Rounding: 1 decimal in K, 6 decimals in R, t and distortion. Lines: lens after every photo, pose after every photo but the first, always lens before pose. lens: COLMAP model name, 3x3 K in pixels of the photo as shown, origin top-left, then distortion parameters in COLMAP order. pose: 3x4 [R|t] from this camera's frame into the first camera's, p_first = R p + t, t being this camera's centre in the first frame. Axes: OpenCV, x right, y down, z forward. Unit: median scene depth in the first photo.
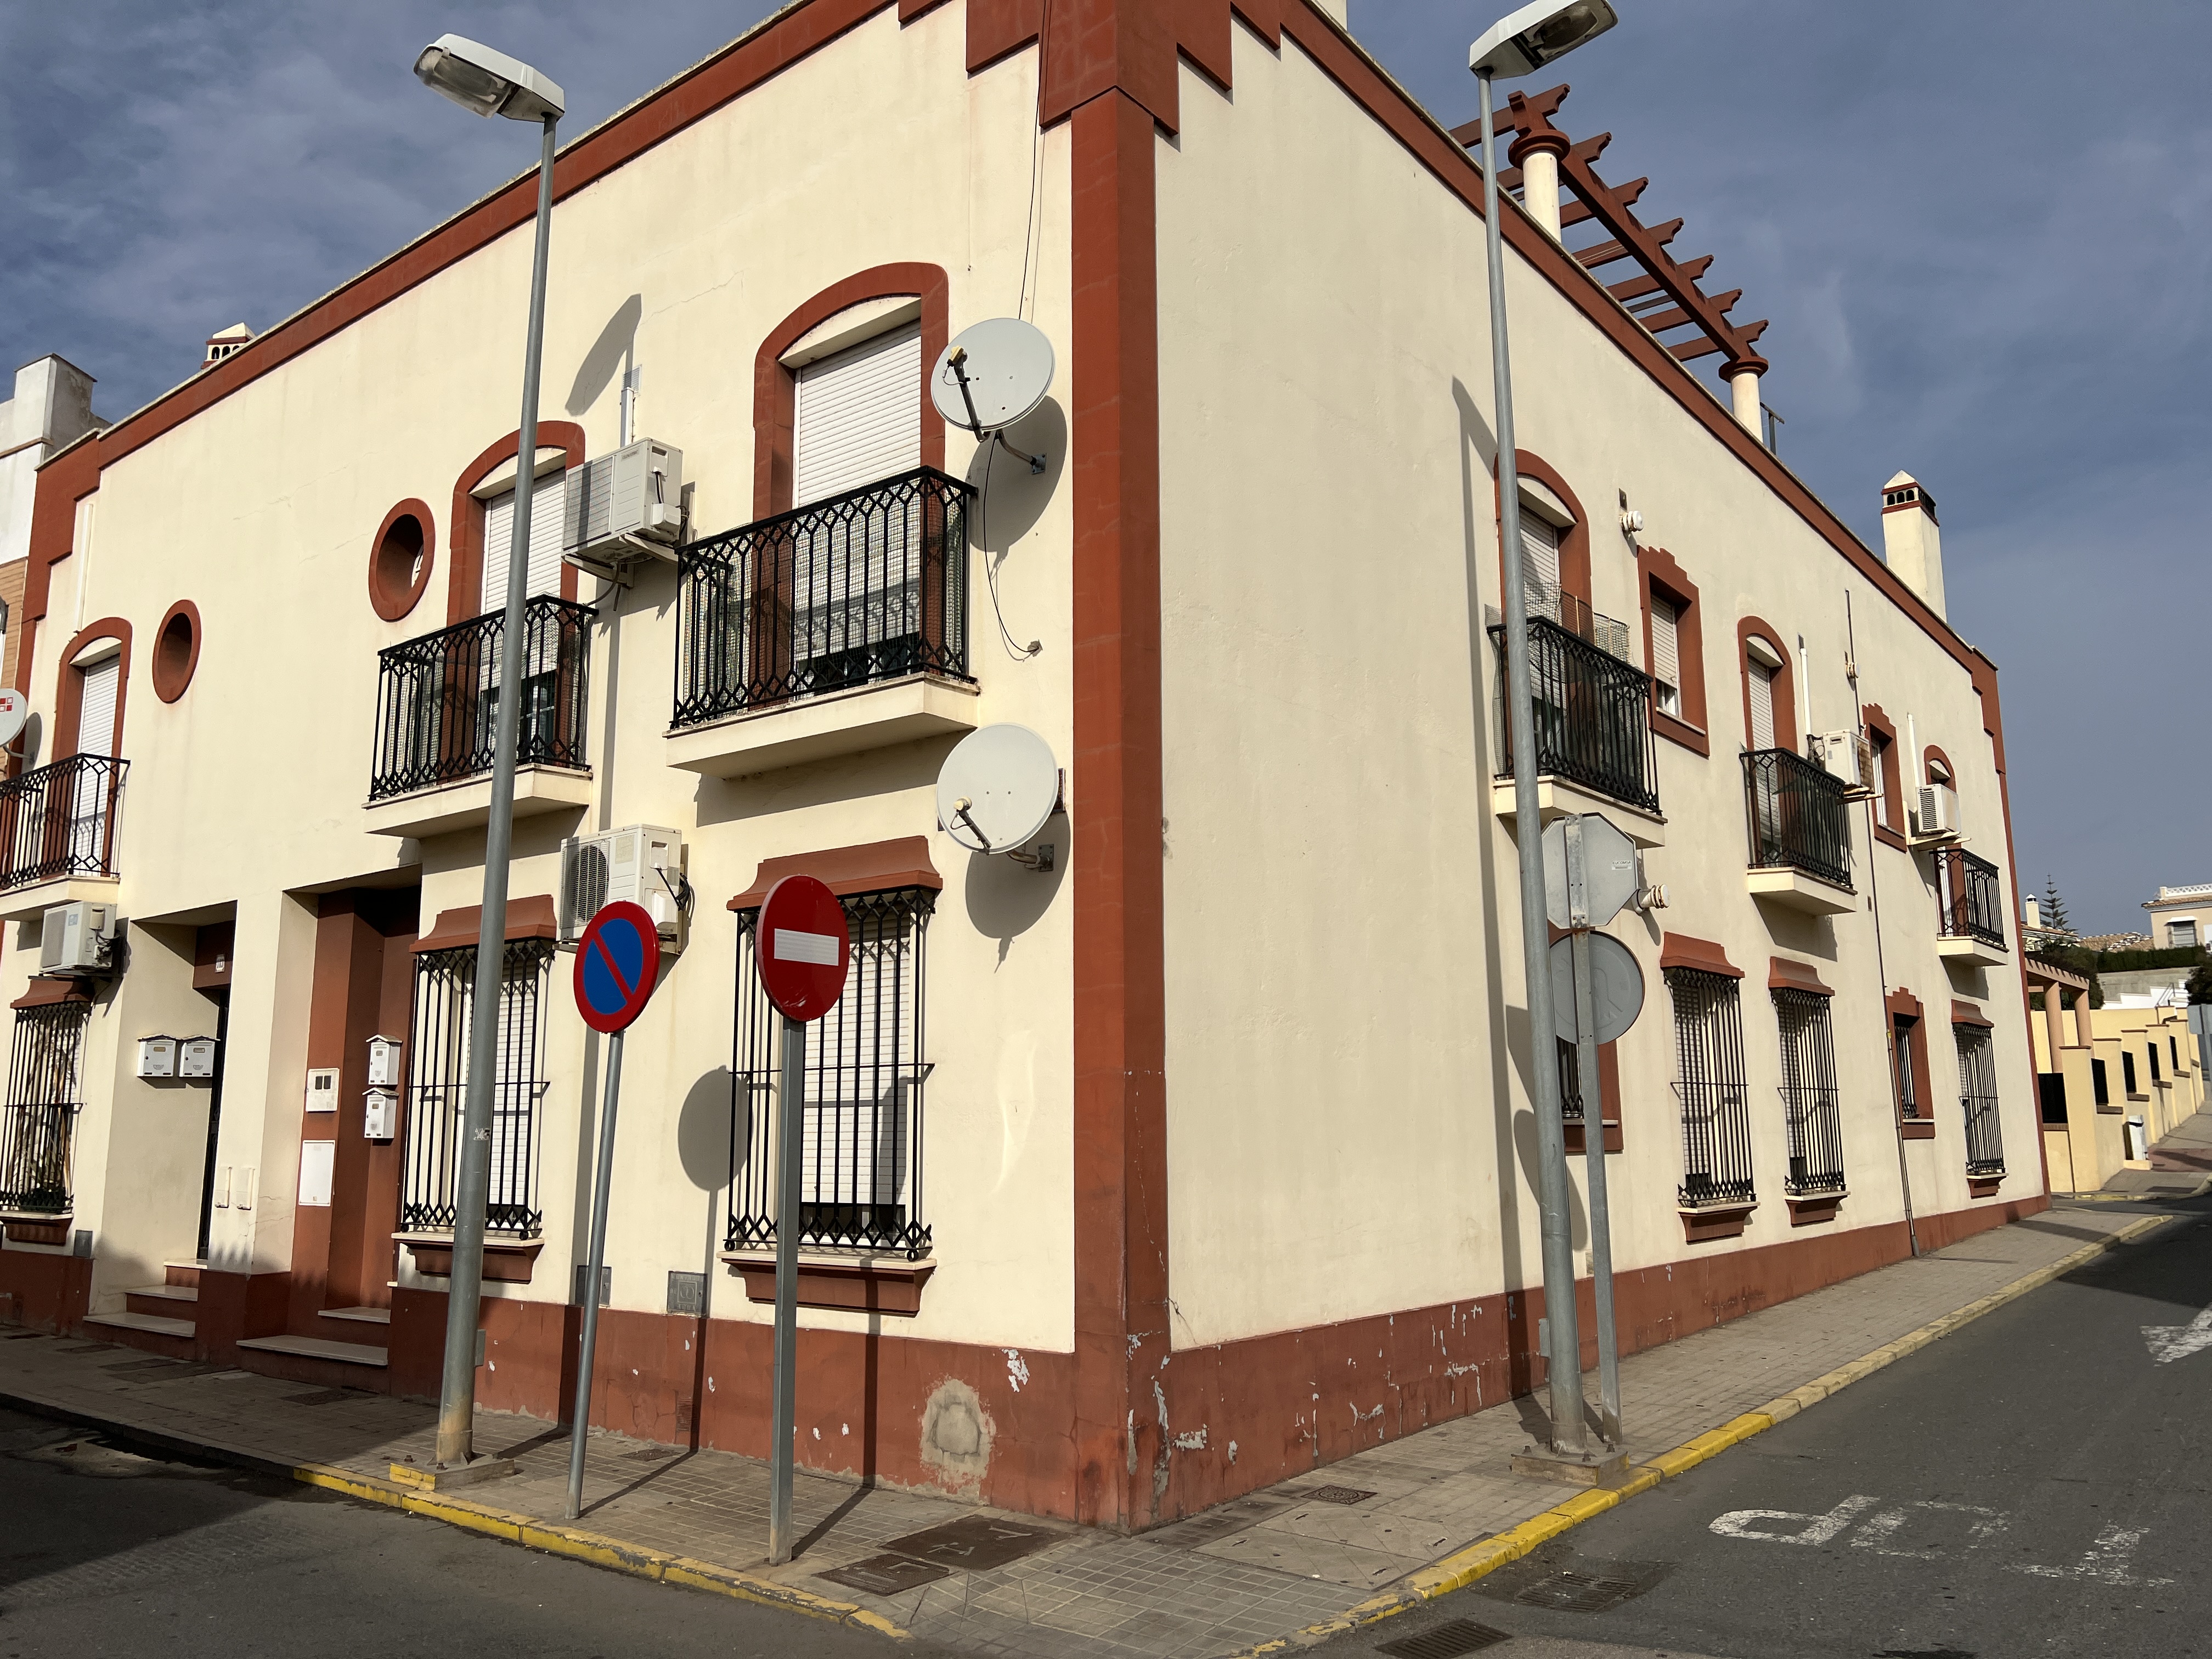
lens RADIAL K [[1609.0, 0, 1105.6], [0, 1609.0, 841.8], [0, 0, 1]] dist [0.111711, -0.147072]
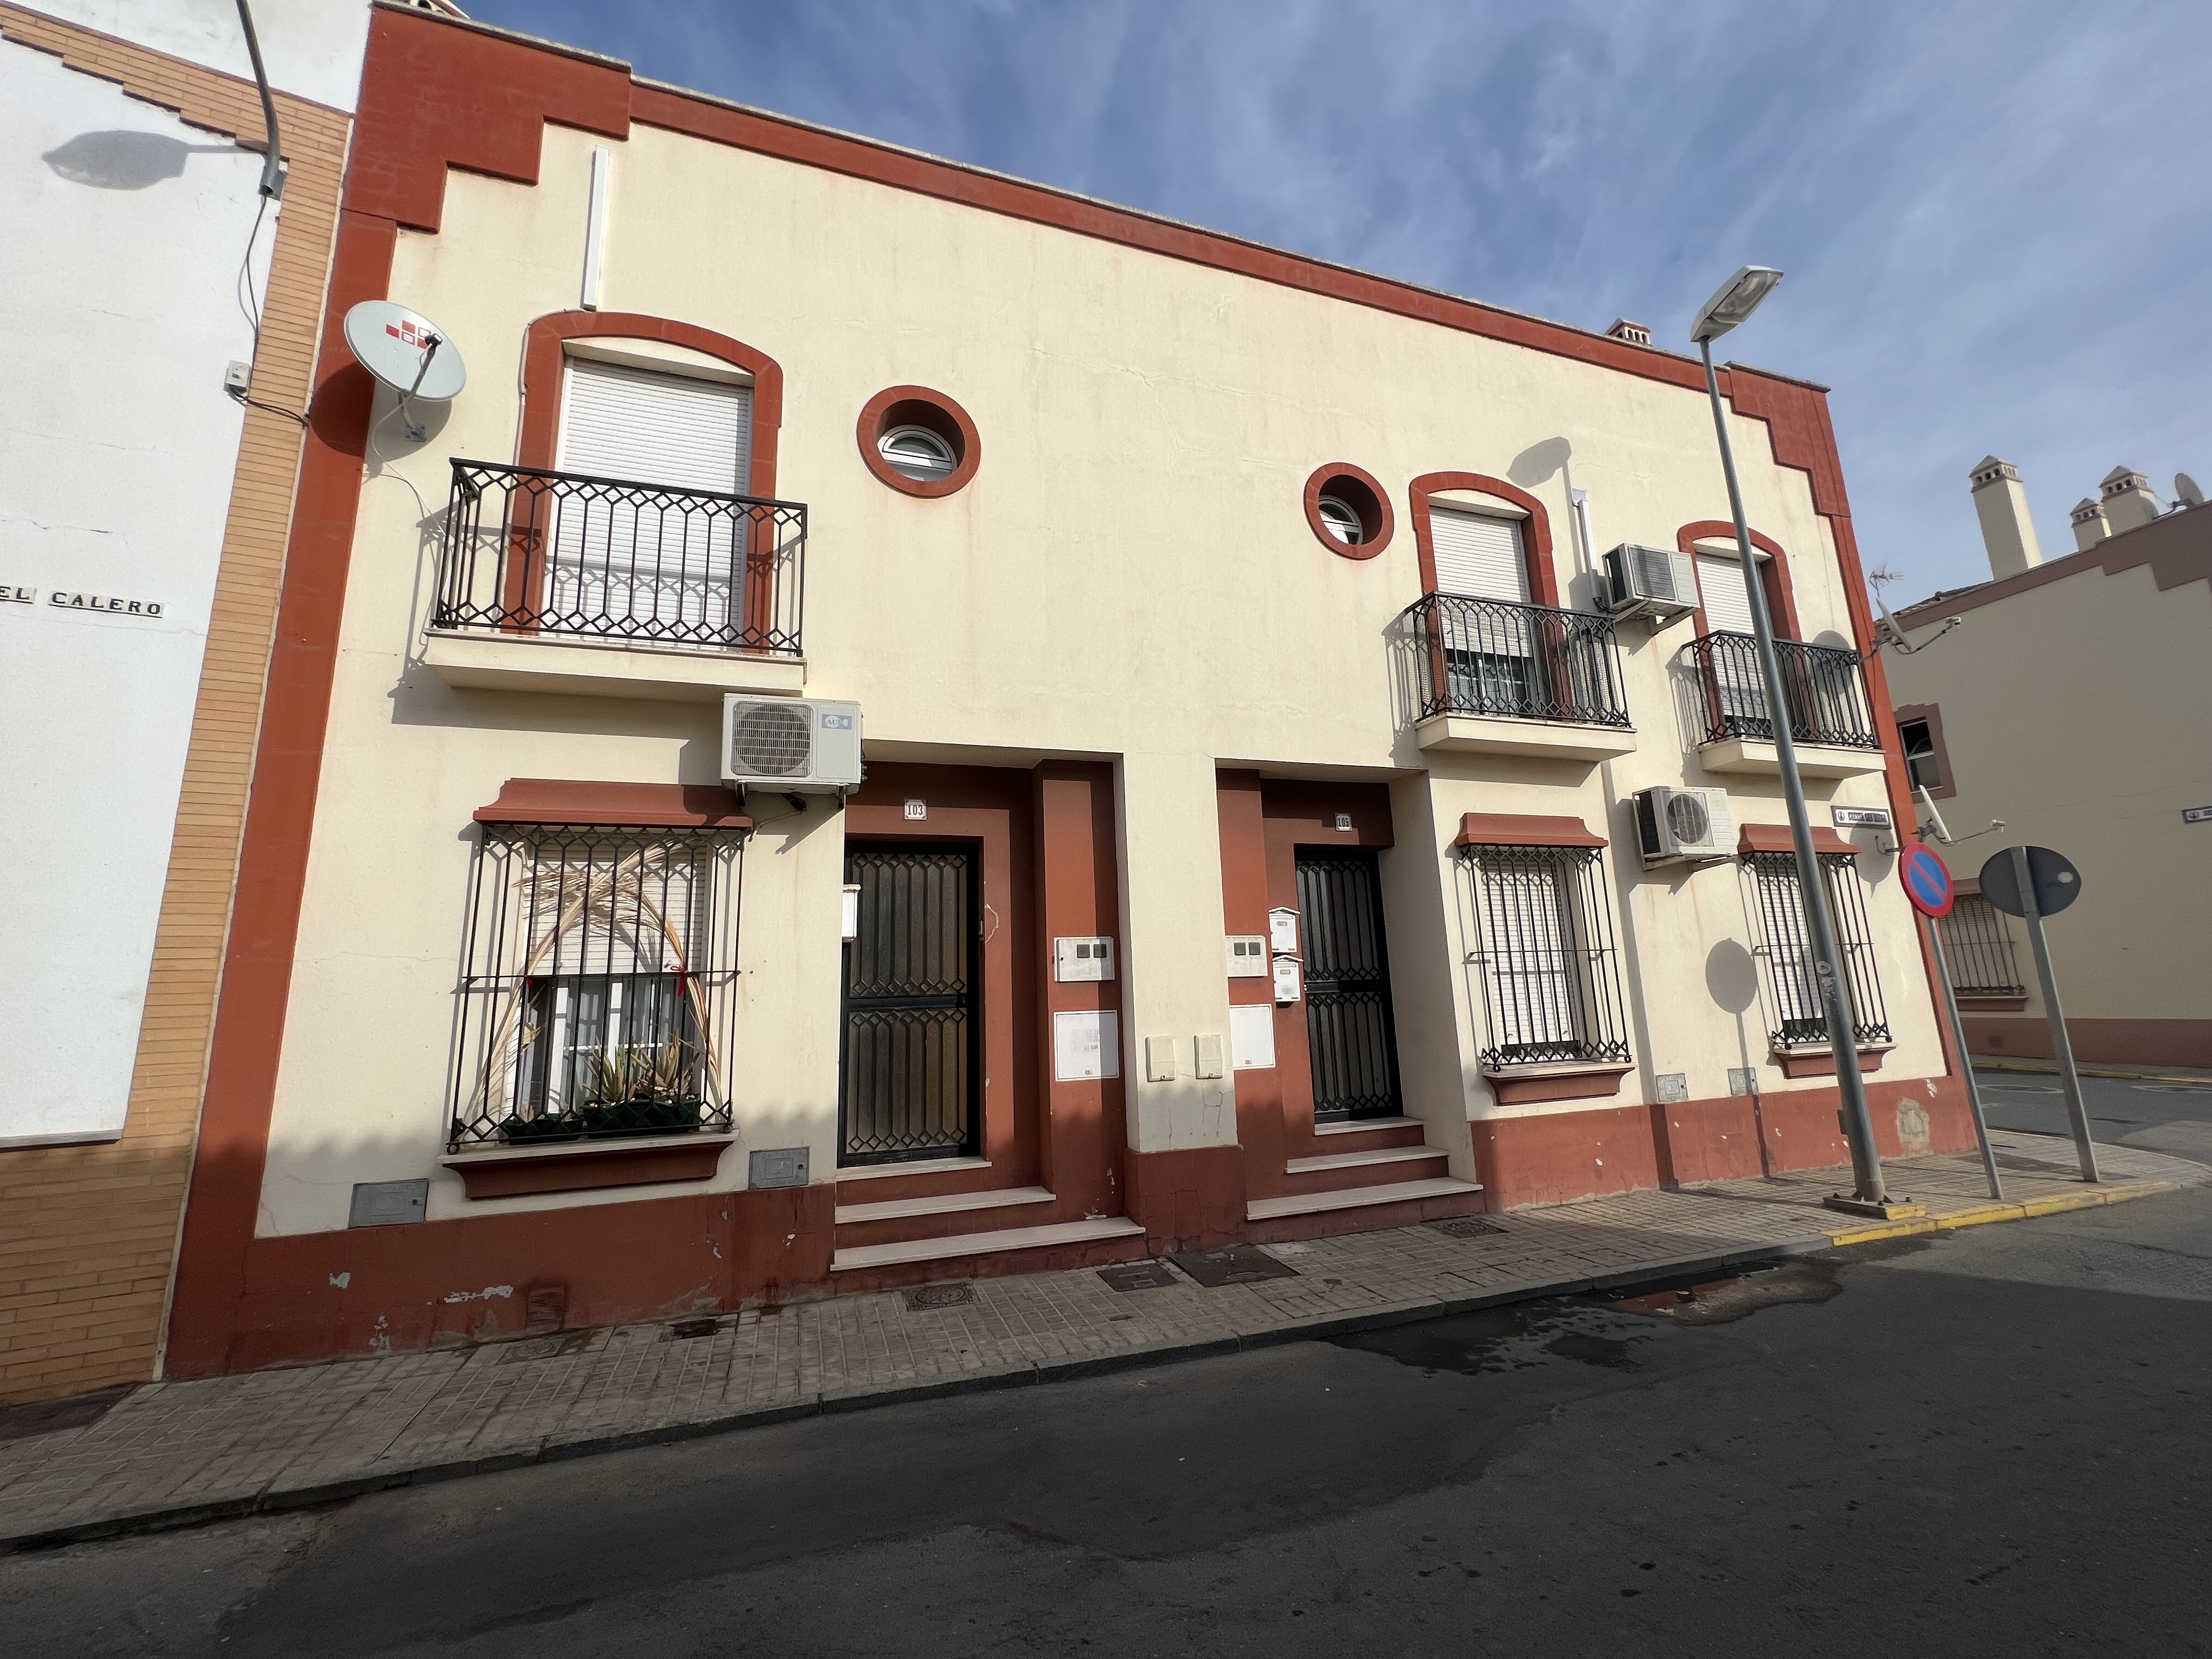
lens RADIAL K [[874.7, 0, 1106.0], [0, 874.7, 829.5], [0, 0, 1]] dist [0.000538, 0.000032]
pose [[0.549393, 0.150799, 0.821844, -1.319697], [-0.109078, 0.988106, -0.108389, 0.188682], [-0.828414, -0.030097, 0.559307, 1.020909]]
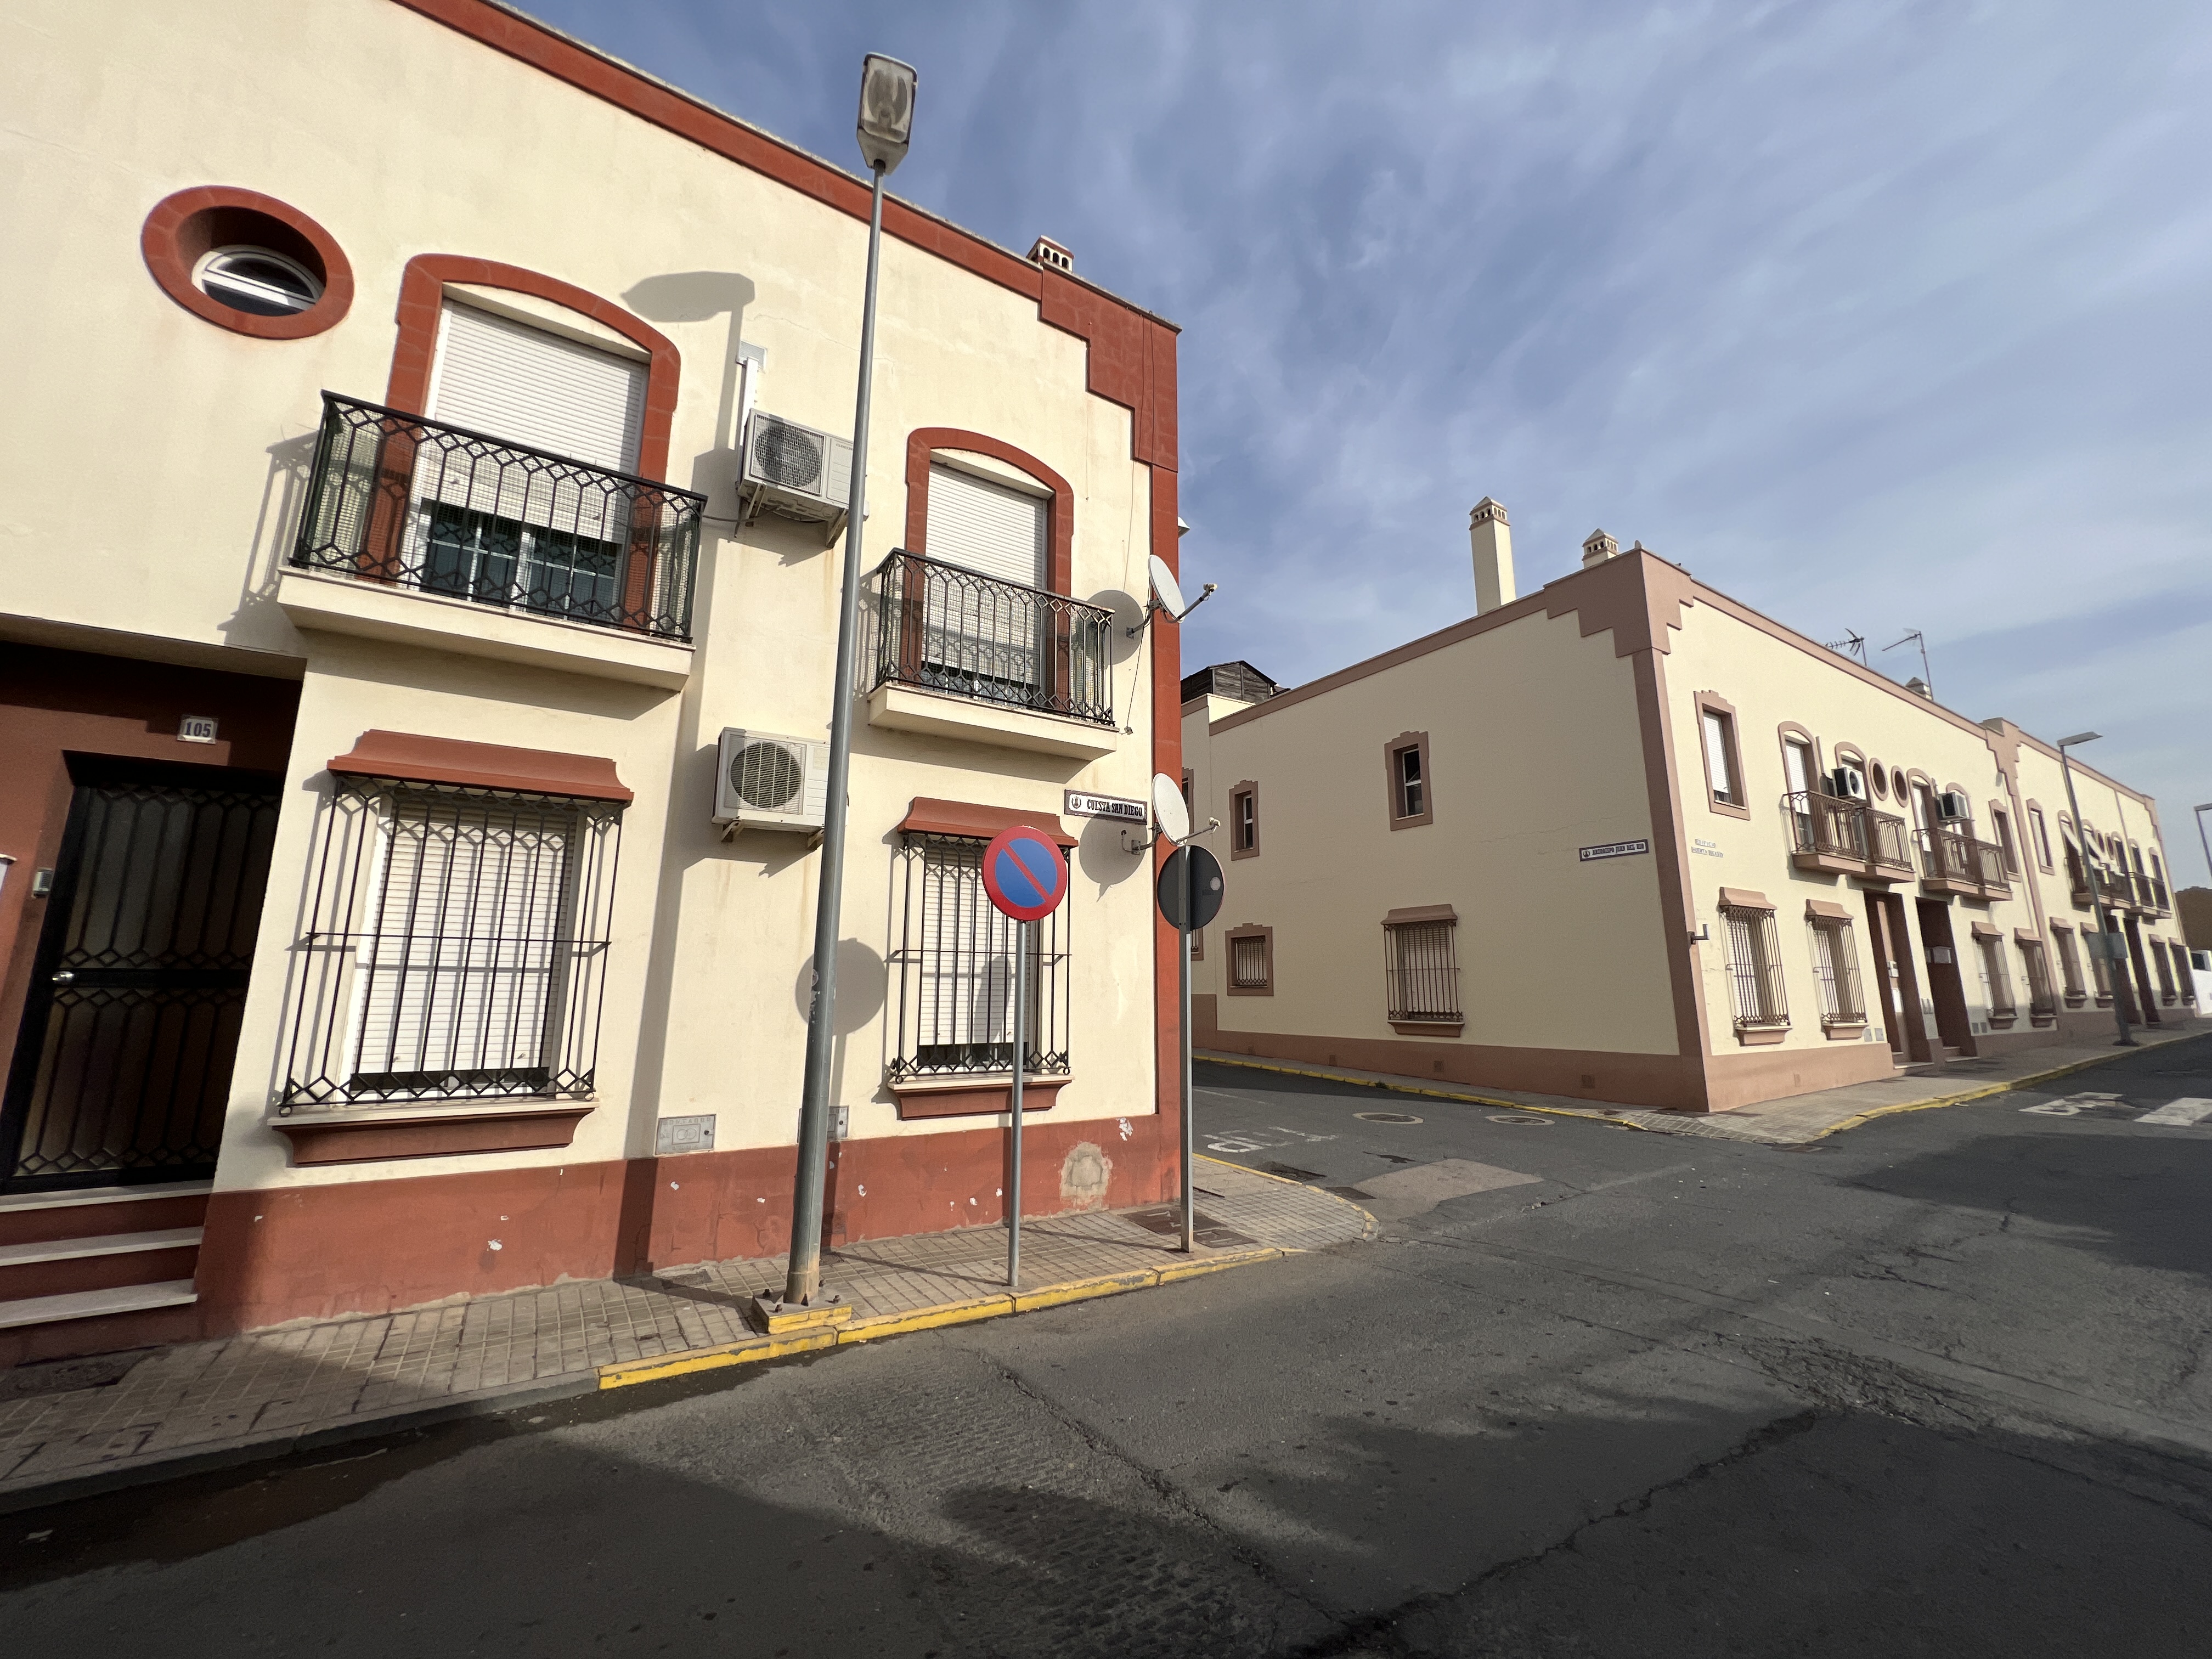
lens RADIAL K [[818.1, 0, 1063.0], [0, 818.1, 842.7], [0, 0, 1]] dist [0.006445, 0.000079]
pose [[0.381219, 0.175401, 0.907693, -0.769537], [-0.164167, 0.979076, -0.120247, 0.110241], [-0.909792, -0.103173, 0.402037, 0.592643]]
